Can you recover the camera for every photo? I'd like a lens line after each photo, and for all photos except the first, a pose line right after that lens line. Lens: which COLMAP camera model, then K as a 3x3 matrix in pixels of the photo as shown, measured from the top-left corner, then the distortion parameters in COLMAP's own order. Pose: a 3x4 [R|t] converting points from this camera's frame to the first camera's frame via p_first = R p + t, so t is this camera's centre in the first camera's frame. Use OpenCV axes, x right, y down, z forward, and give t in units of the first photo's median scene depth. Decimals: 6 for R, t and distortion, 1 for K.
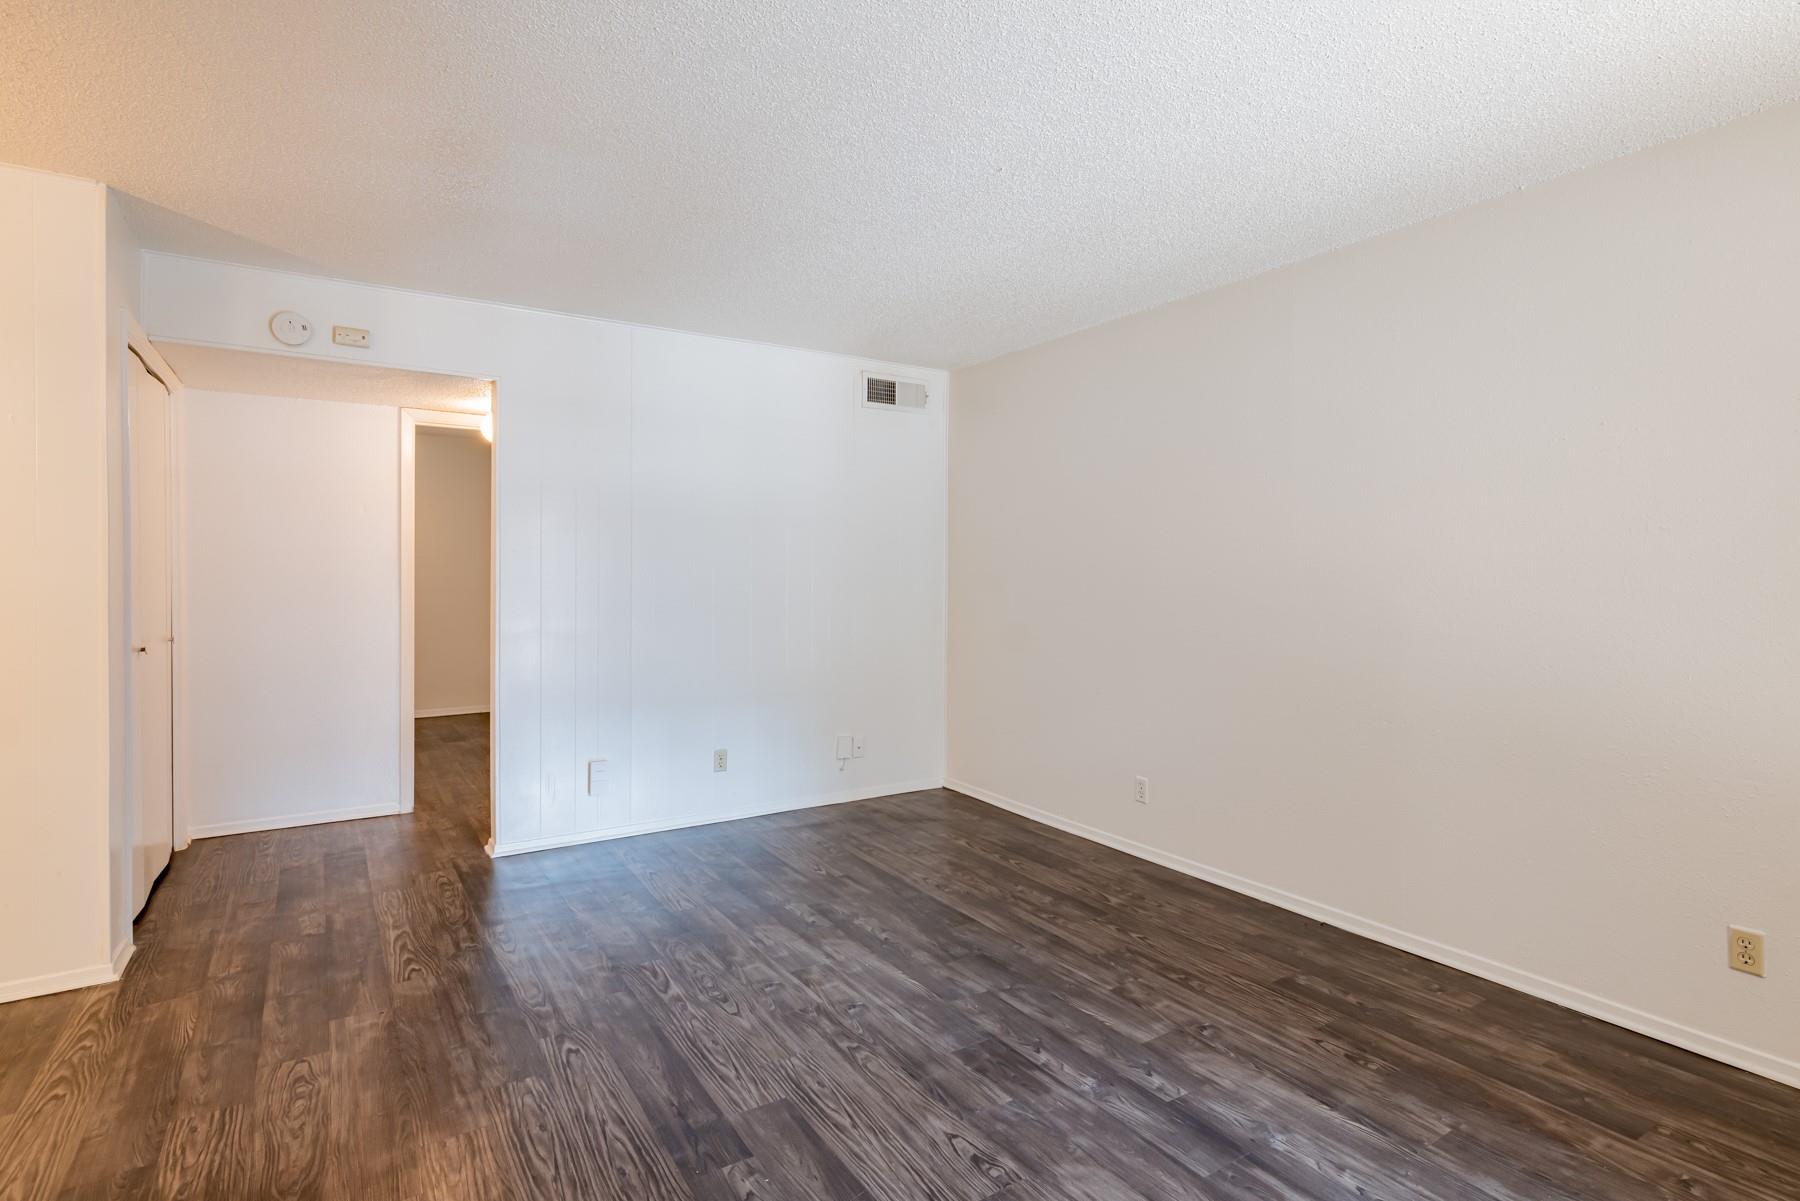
lens RADIAL K [[901.6, 0, 904.2], [0, 901.6, 576.0], [0, 0, 1]] dist [0.000076, 0.001332]
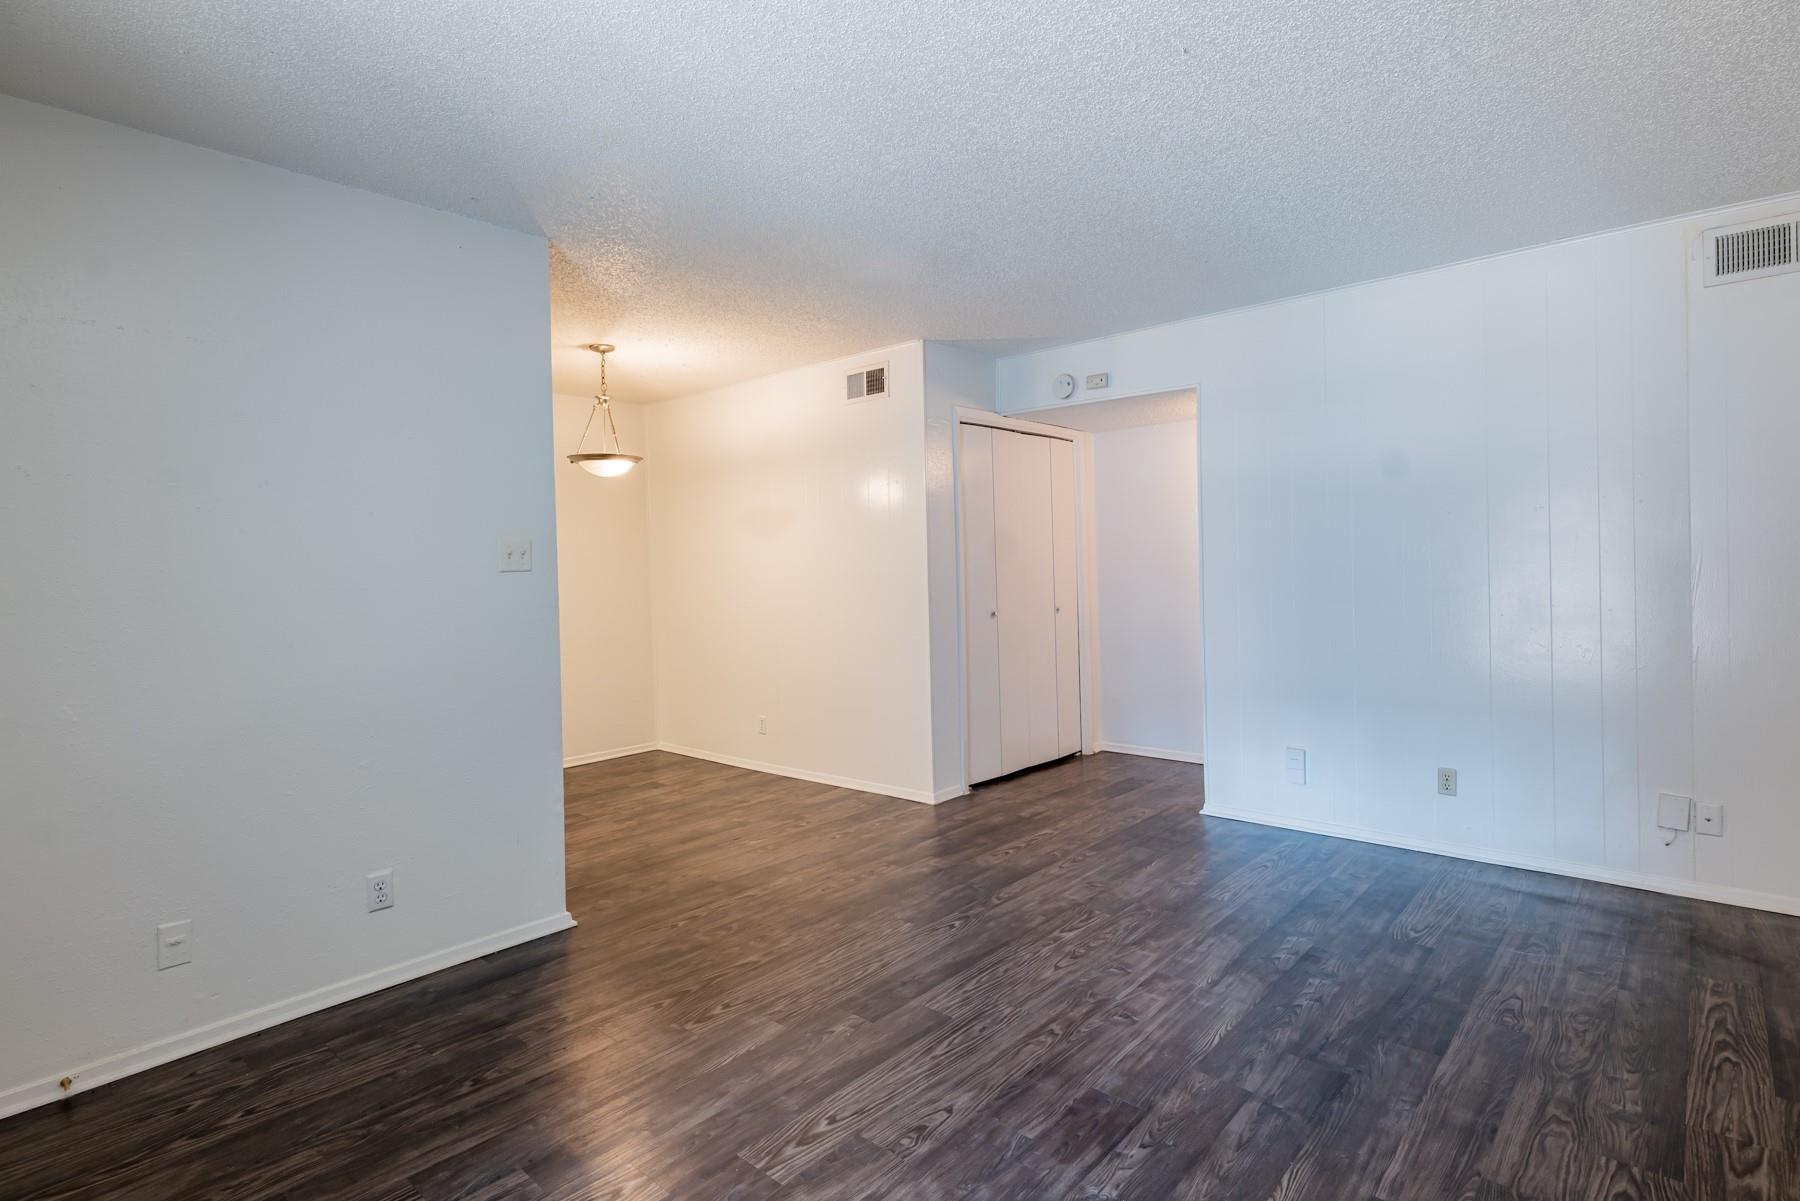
lens RADIAL K [[901.6, 0, 904.2], [0, 901.6, 576.0], [0, 0, 1]] dist [0.000076, 0.001332]
pose [[0.262734, 0.002860, -0.964864, 0.813221], [0.018804, 0.999791, 0.008084, 0.001067], [0.964685, -0.020267, 0.262626, 0.545094]]
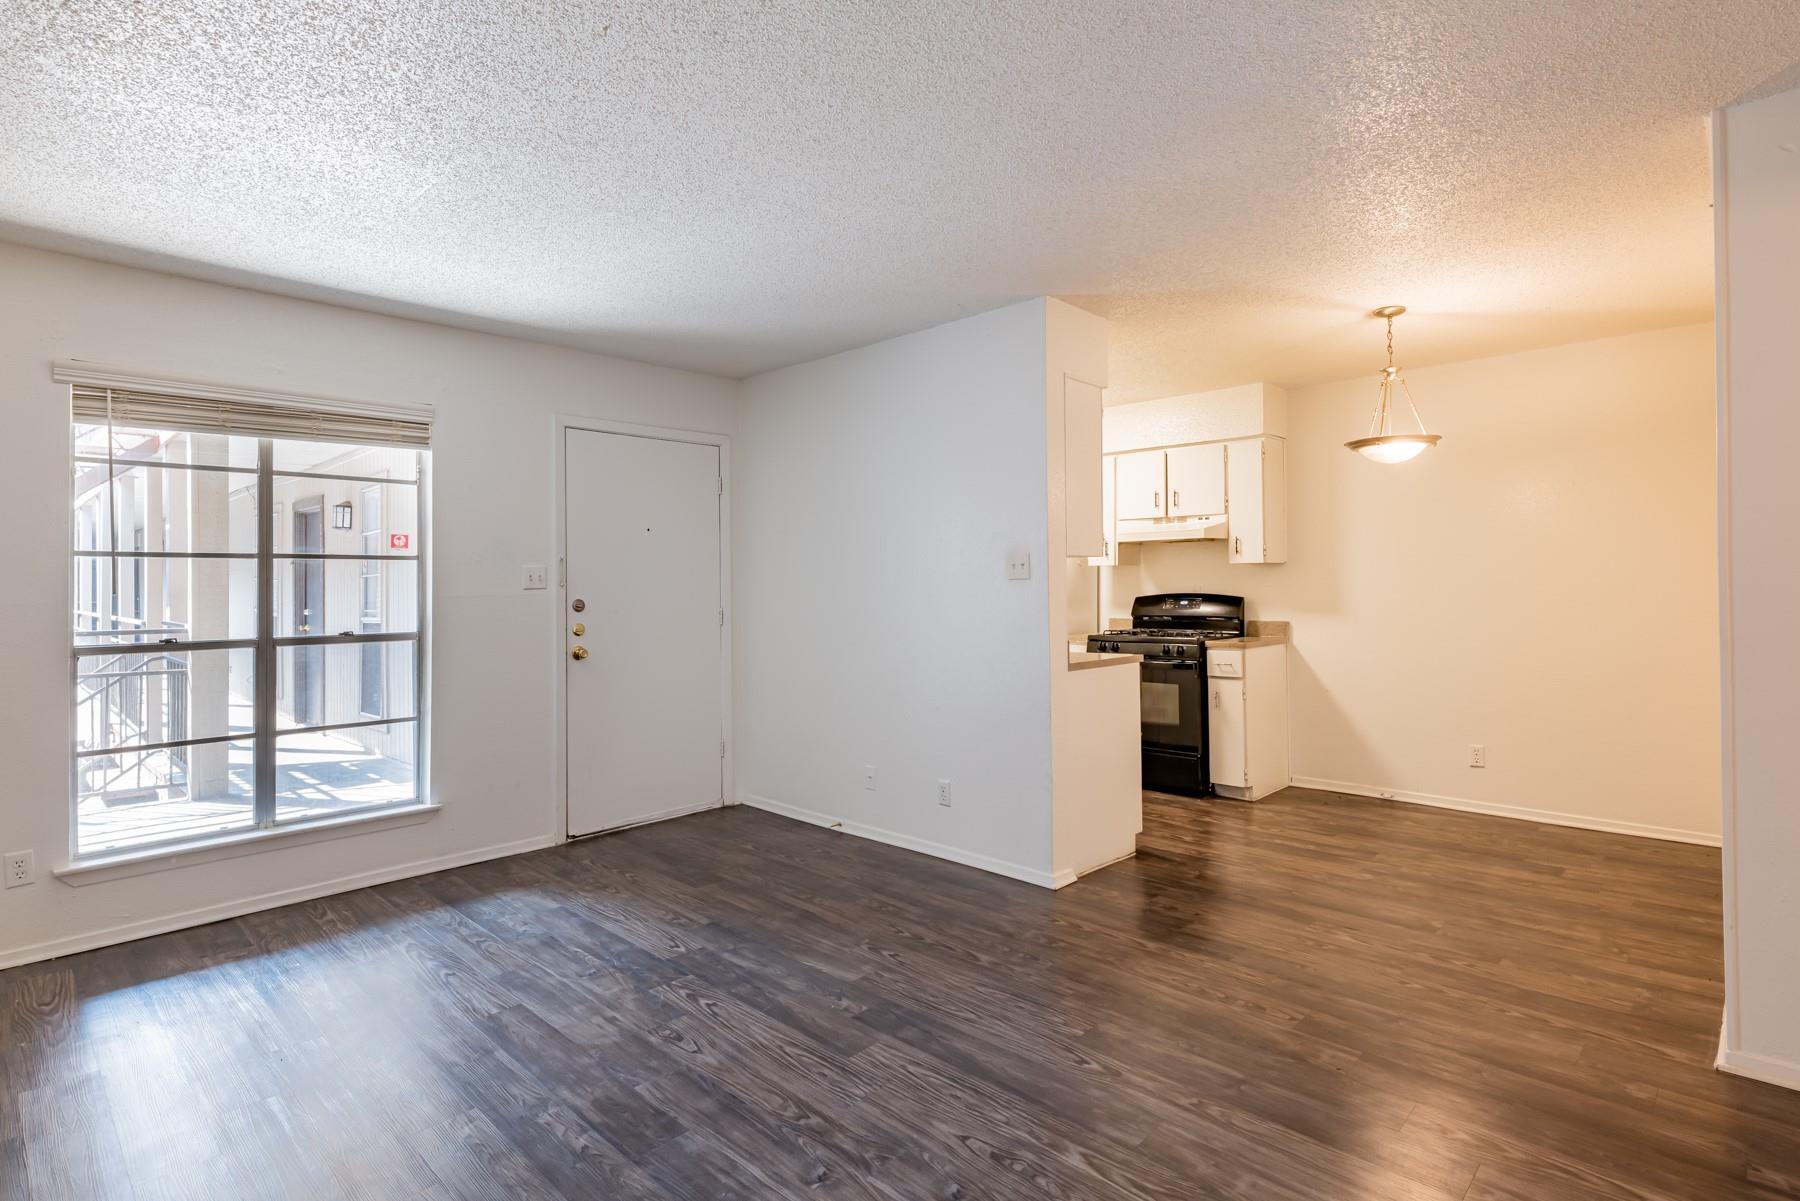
lens RADIAL K [[901.6, 0, 904.2], [0, 901.6, 576.0], [0, 0, 1]] dist [0.000076, 0.001332]
pose [[-0.974295, 0.006457, -0.225182, 0.039749], [0.007549, 0.999964, -0.003989, -0.005188], [0.225148, -0.005587, -0.974309, 1.761610]]
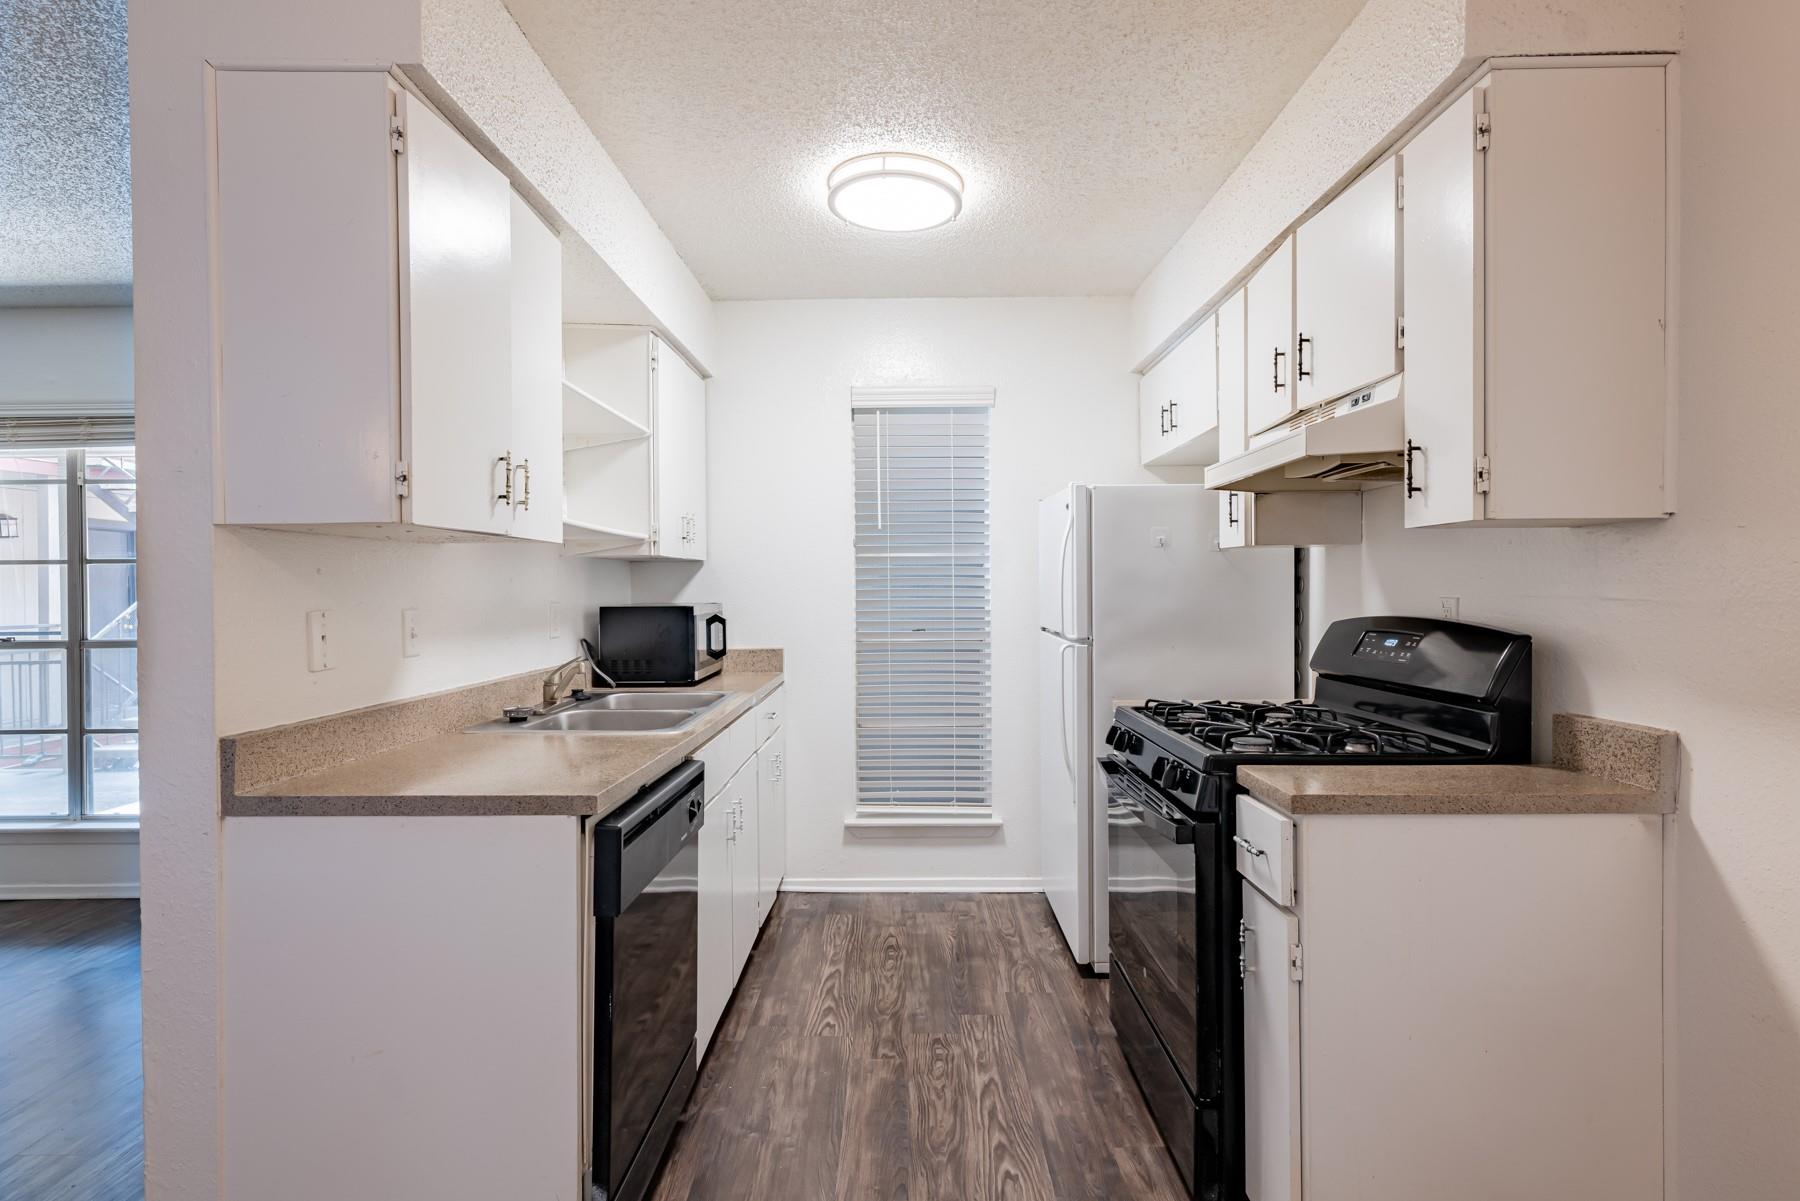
lens RADIAL K [[878.6, 0, 904.2], [0, 878.6, 595.9], [0, 0, 1]] dist [0.000523, -0.000405]
pose [[-0.834433, 0.000103, 0.551110, -1.240067], [0.009610, 0.999851, 0.014364, -0.000538], [-0.551026, 0.017282, -0.834309, 0.609298]]
